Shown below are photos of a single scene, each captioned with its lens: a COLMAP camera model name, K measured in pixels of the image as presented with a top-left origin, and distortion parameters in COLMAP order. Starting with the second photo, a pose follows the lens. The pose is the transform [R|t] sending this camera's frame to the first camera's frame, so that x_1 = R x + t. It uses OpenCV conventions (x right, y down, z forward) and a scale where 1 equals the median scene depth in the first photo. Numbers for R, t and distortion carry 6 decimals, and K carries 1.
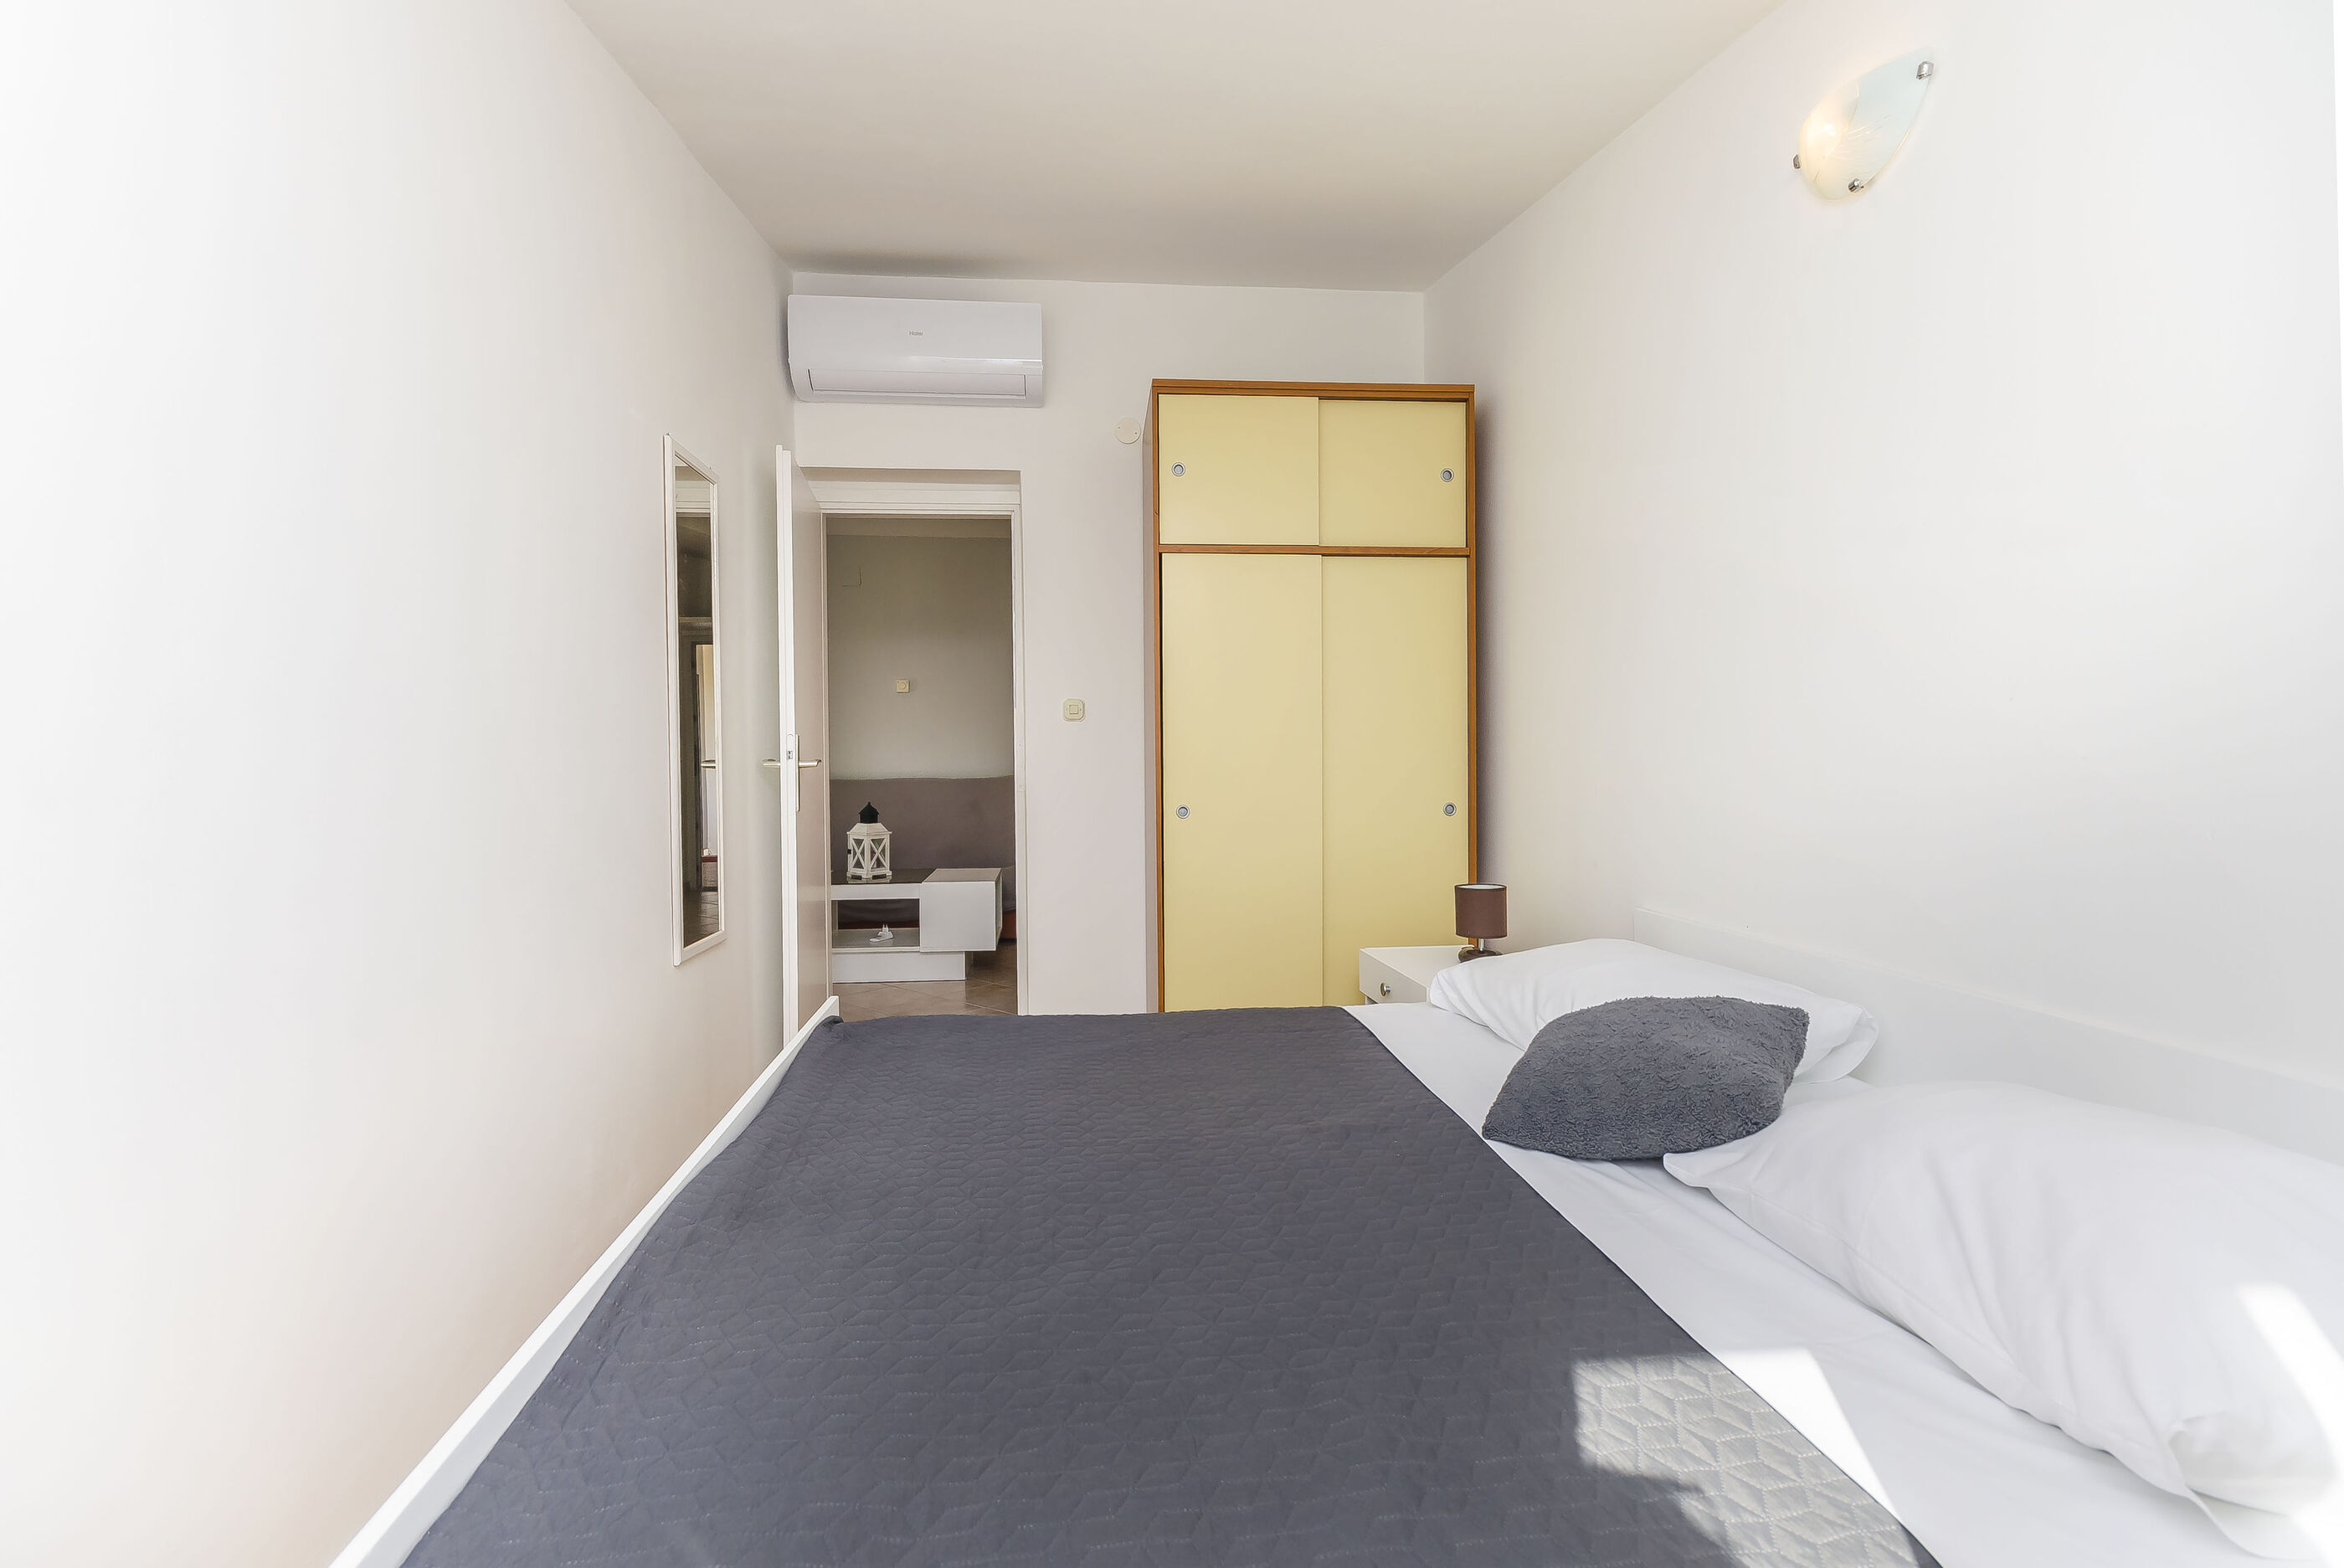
lens RADIAL K [[1037.5, 0, 1172.0], [0, 1037.5, 784.0], [0, 0, 1]] dist [0.002823, 0.000127]
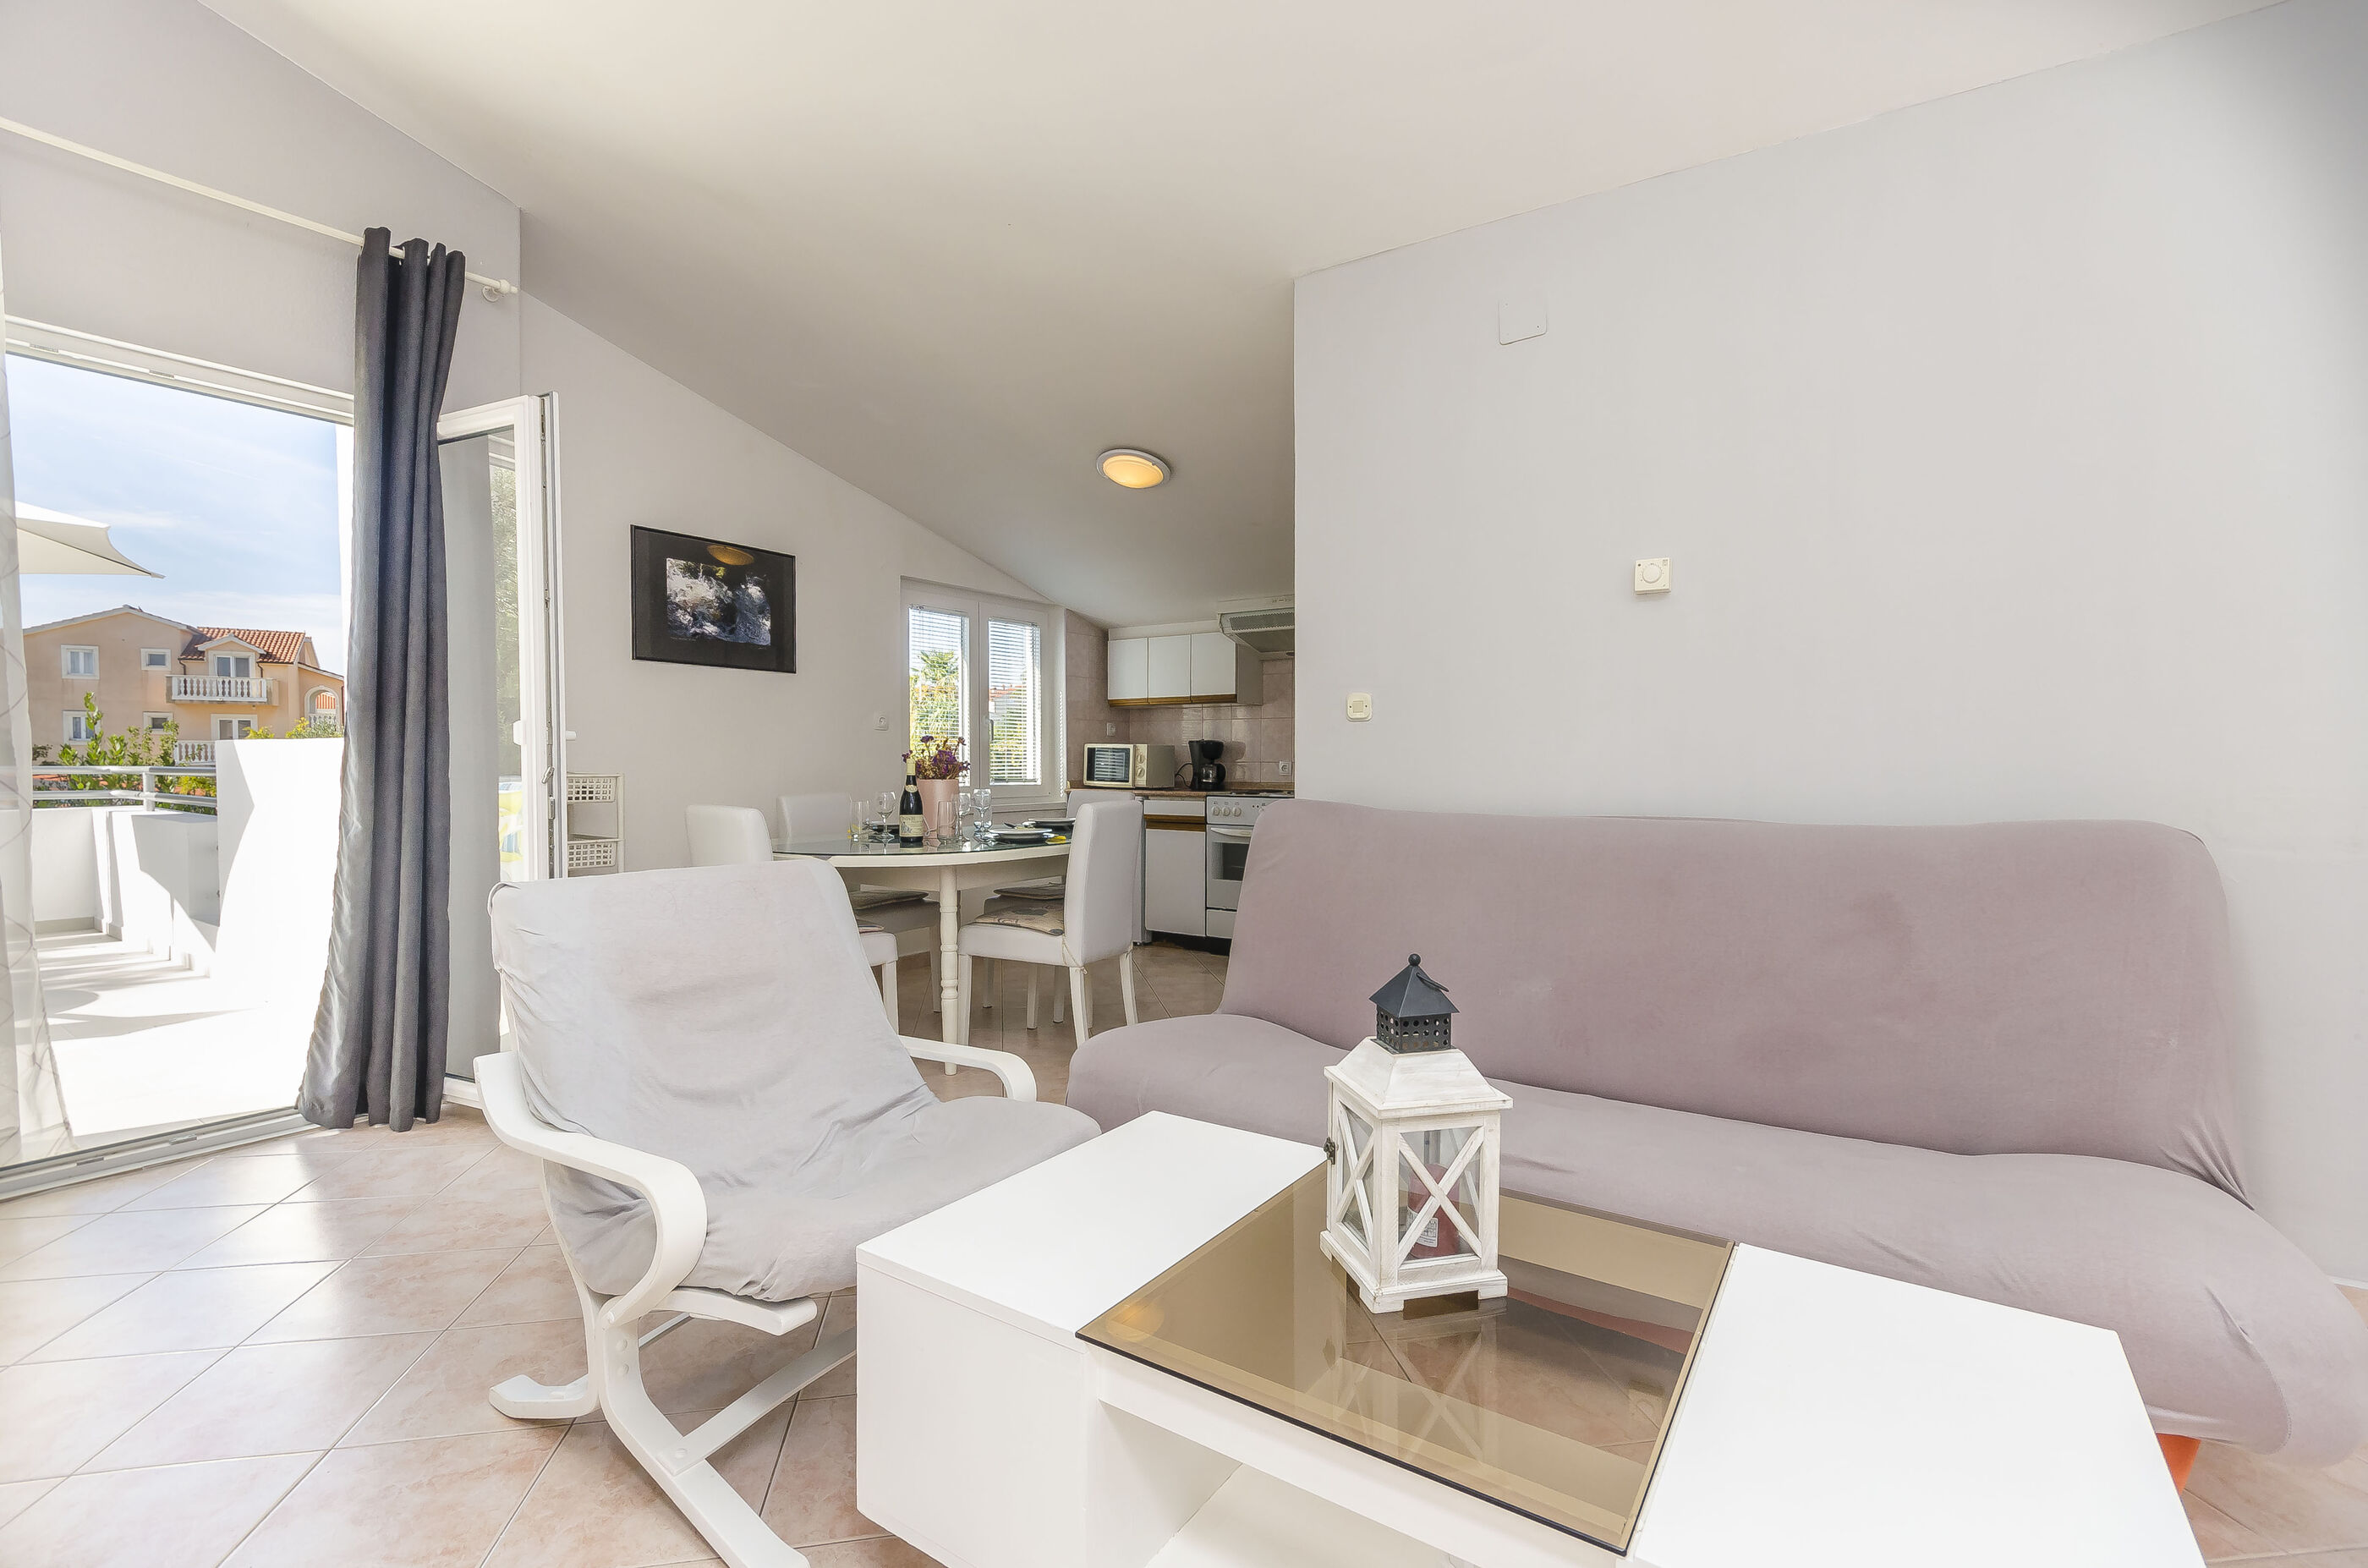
lens RADIAL K [[1056.5, 0, 1184.0], [0, 1056.5, 784.0], [0, 0, 1]] dist [0.015461, 0.000253]
pose [[0.782272, 0.018273, -0.622669, -0.191259], [-0.011312, 0.999822, 0.015130, -0.018757], [0.622835, -0.004792, 0.782339, 0.797260]]
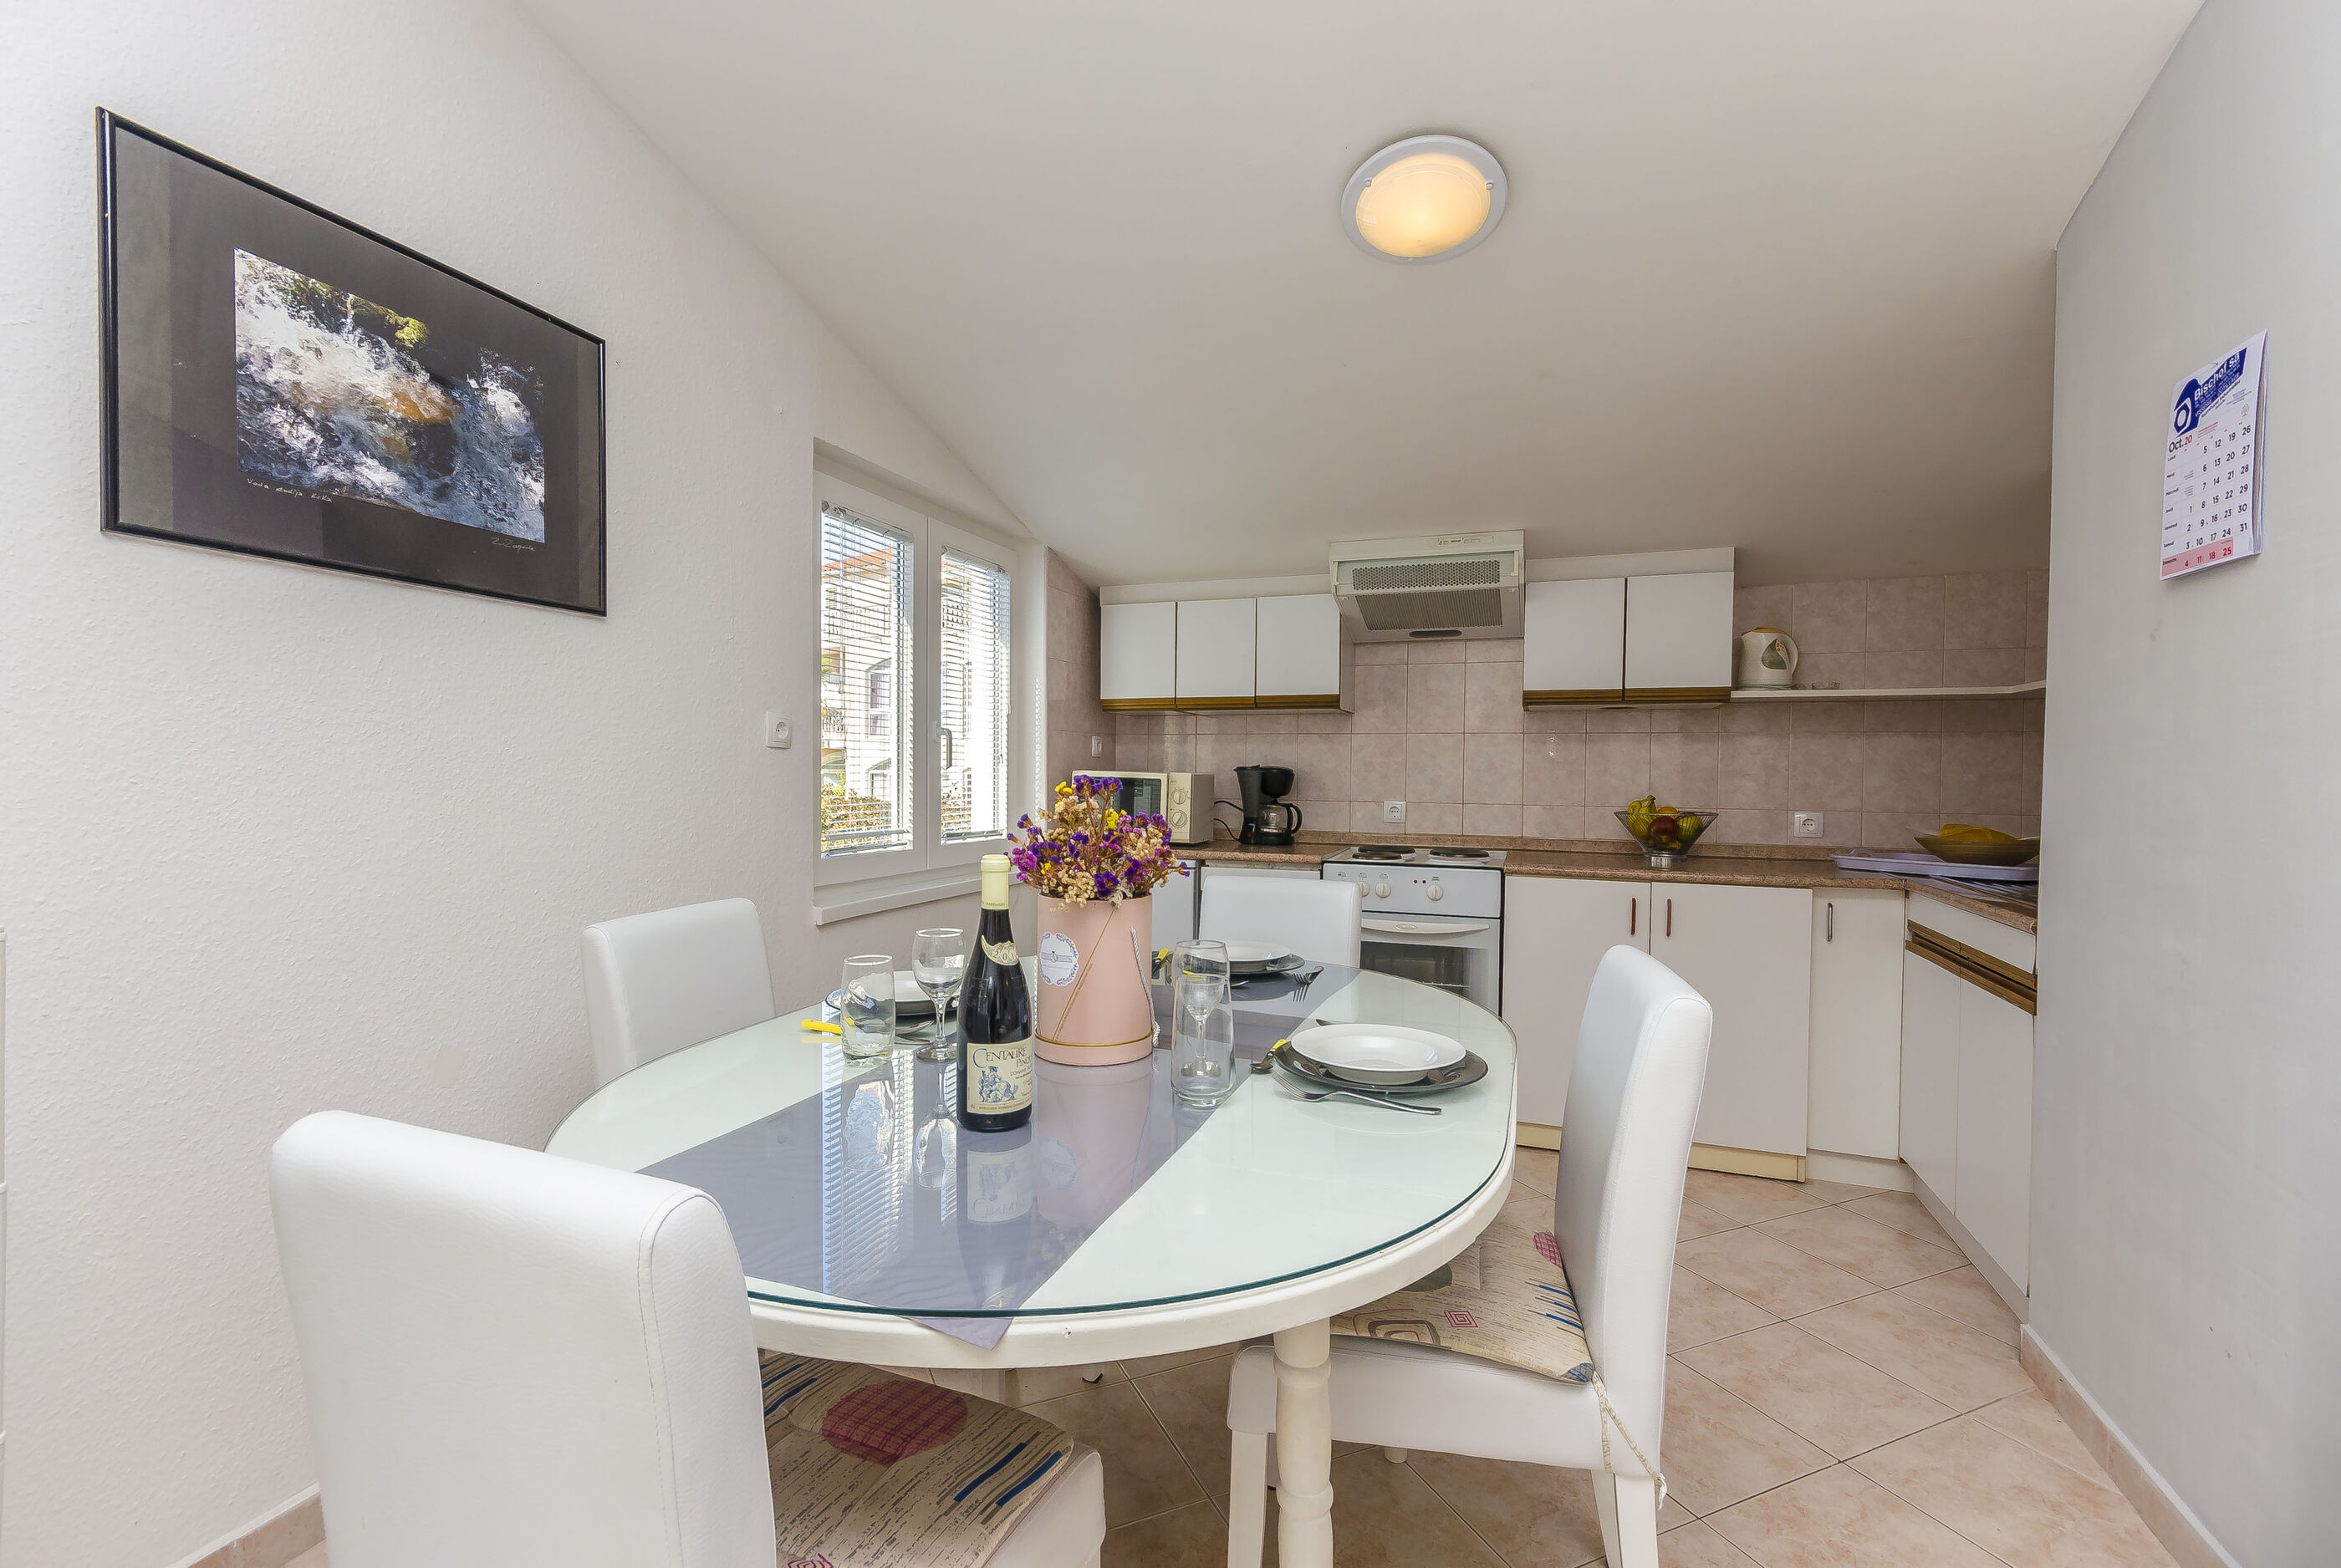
lens RADIAL K [[1036.0, 0, 1170.5], [0, 1036.0, 784.0], [0, 0, 1]] dist [0.002823, 0.000127]
pose [[0.910554, 0.014679, -0.413128, -0.659203], [-0.015104, 0.999883, 0.002235, -0.037826], [0.413113, 0.004205, 0.910670, 1.034289]]
